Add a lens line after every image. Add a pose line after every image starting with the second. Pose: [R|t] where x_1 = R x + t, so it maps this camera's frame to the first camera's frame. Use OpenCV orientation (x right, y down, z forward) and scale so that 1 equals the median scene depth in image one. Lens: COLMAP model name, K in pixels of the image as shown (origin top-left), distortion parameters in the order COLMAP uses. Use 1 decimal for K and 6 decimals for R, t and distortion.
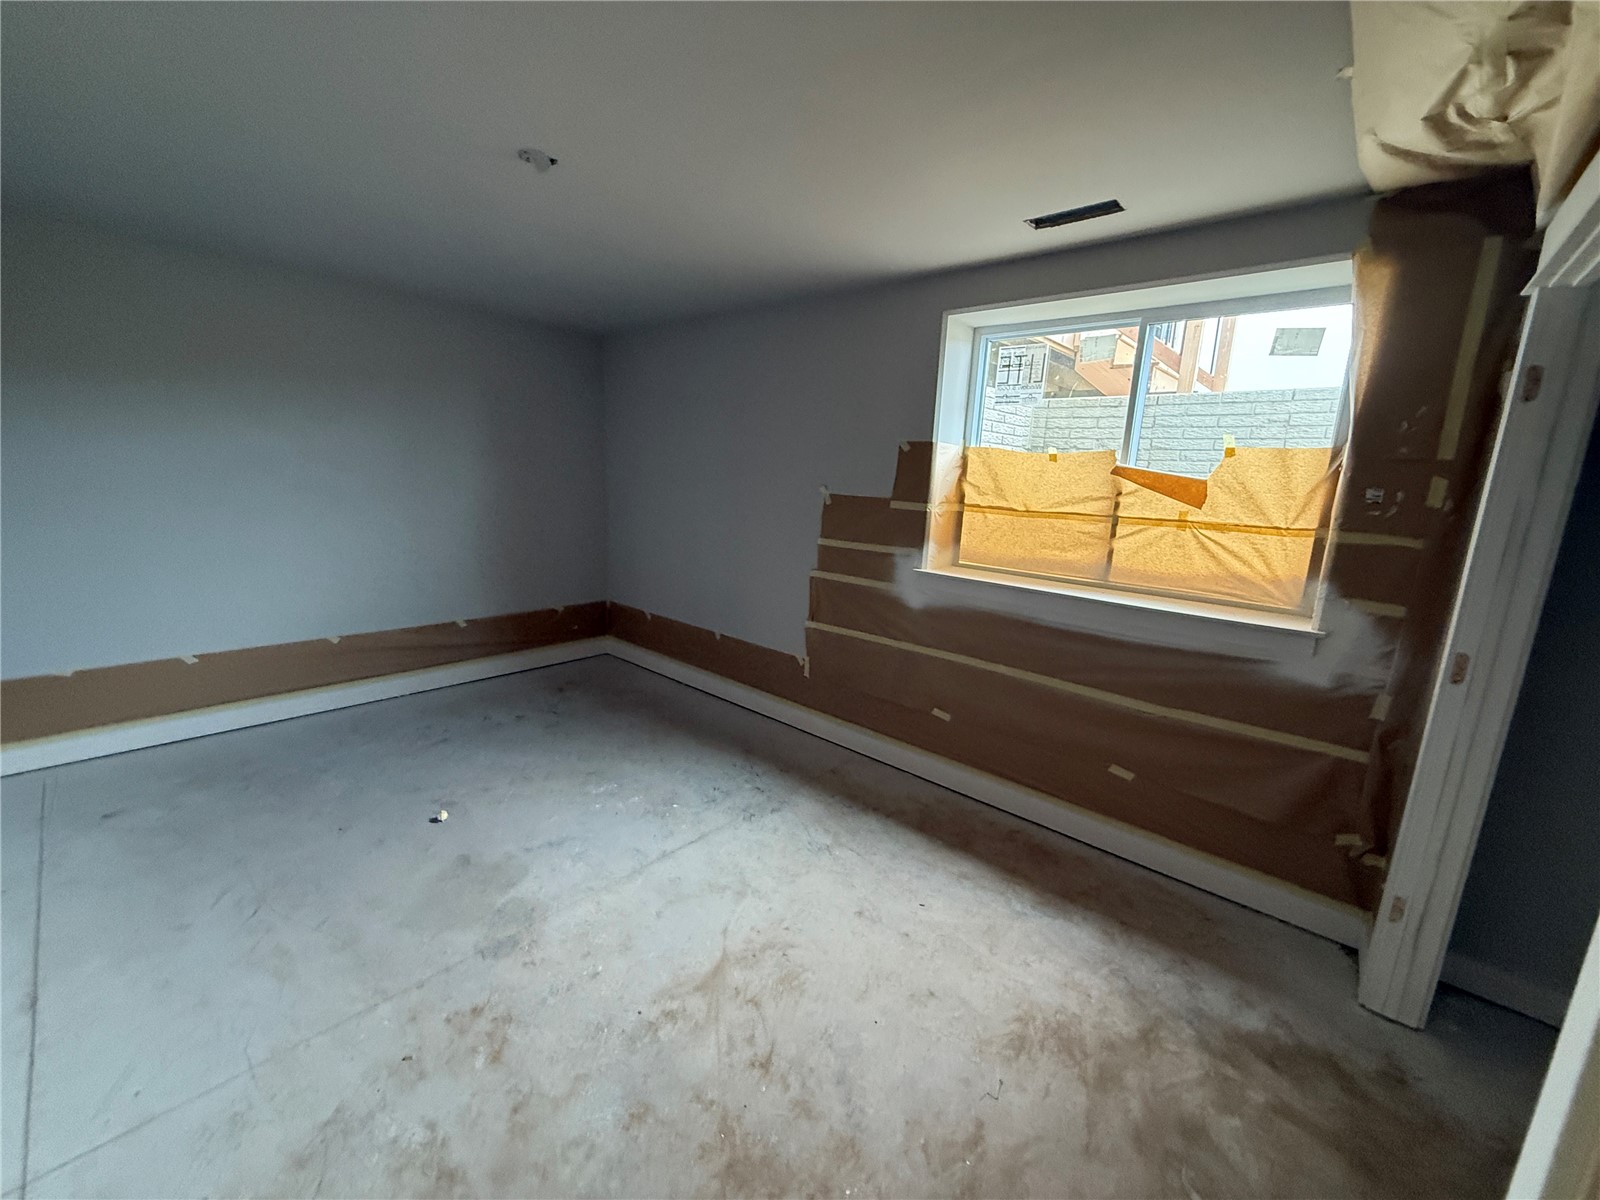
lens RADIAL K [[634.6, 0, 800.0], [0, 634.6, 600.0], [0, 0, 1]] dist [0.001048, 0.000013]
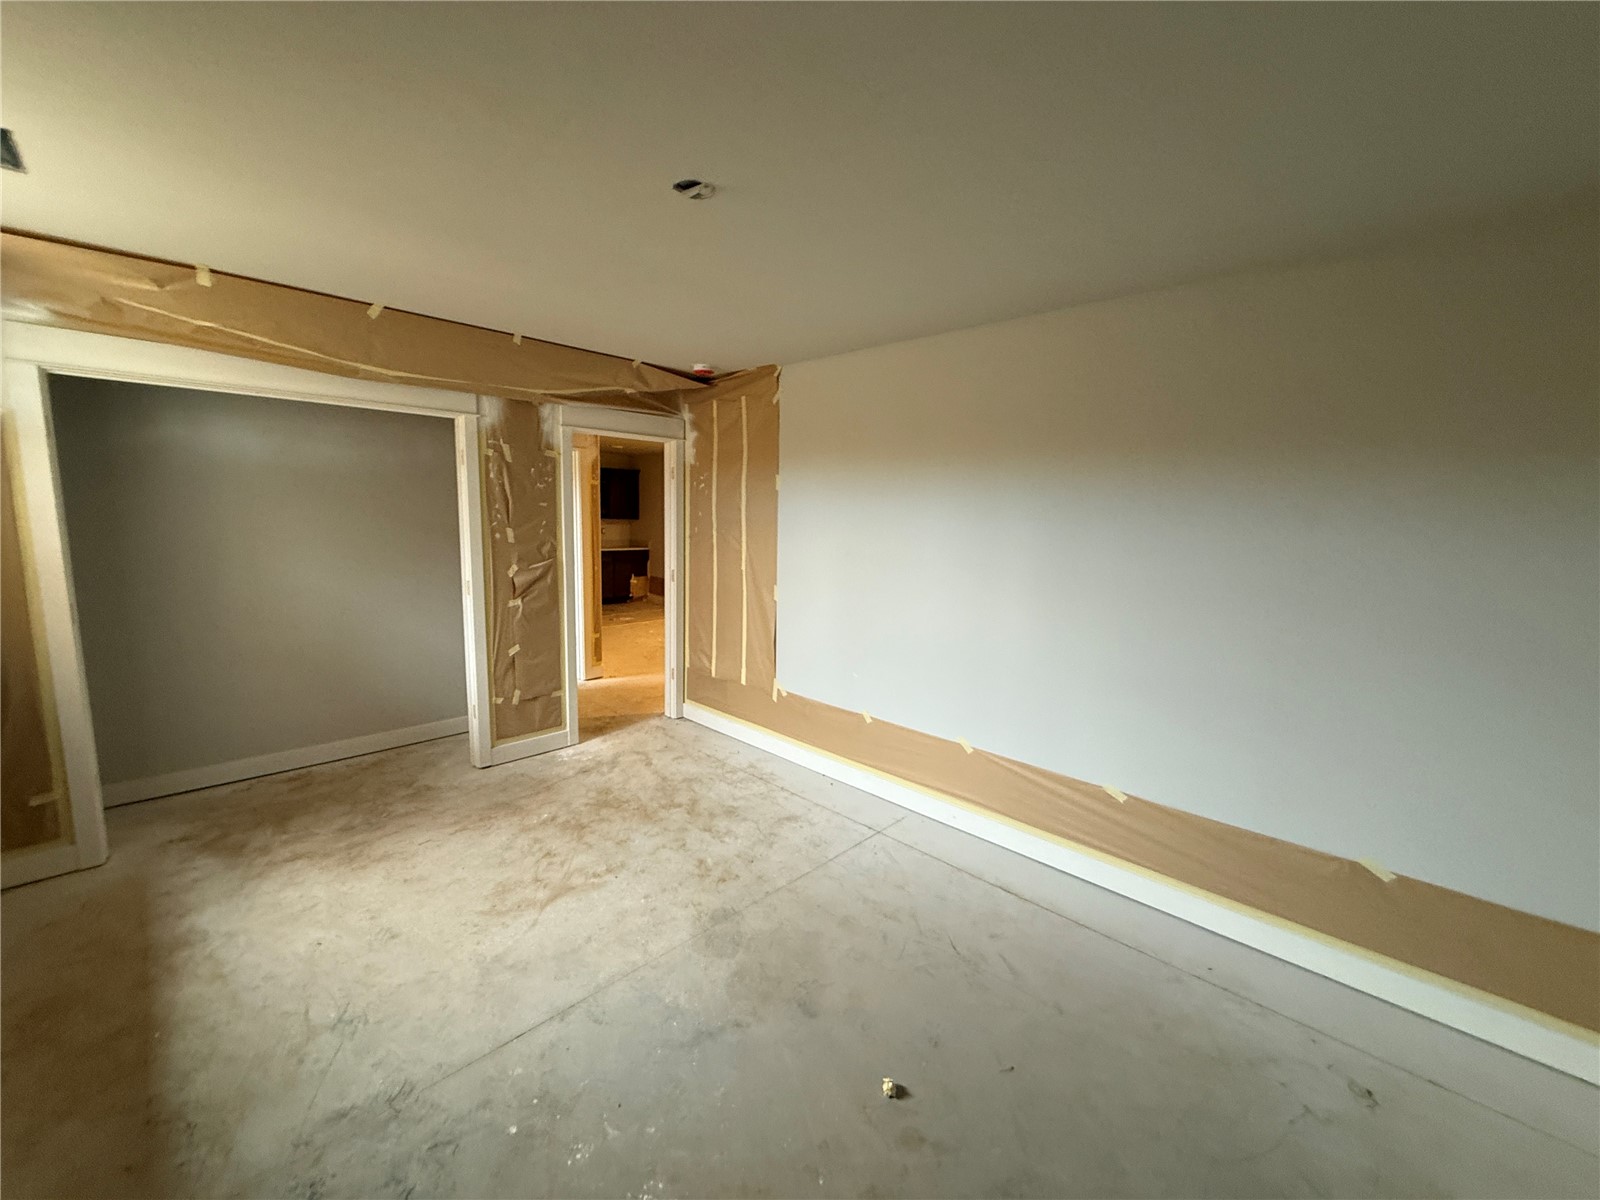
lens RADIAL K [[634.6, 0, 800.0], [0, 634.6, 600.0], [0, 0, 1]] dist [0.001048, 0.000013]
pose [[-0.996461, -0.075881, 0.036173, -0.595625], [-0.059596, 0.941169, 0.332640, -0.425982], [-0.059286, 0.329307, -0.942360, 1.875636]]
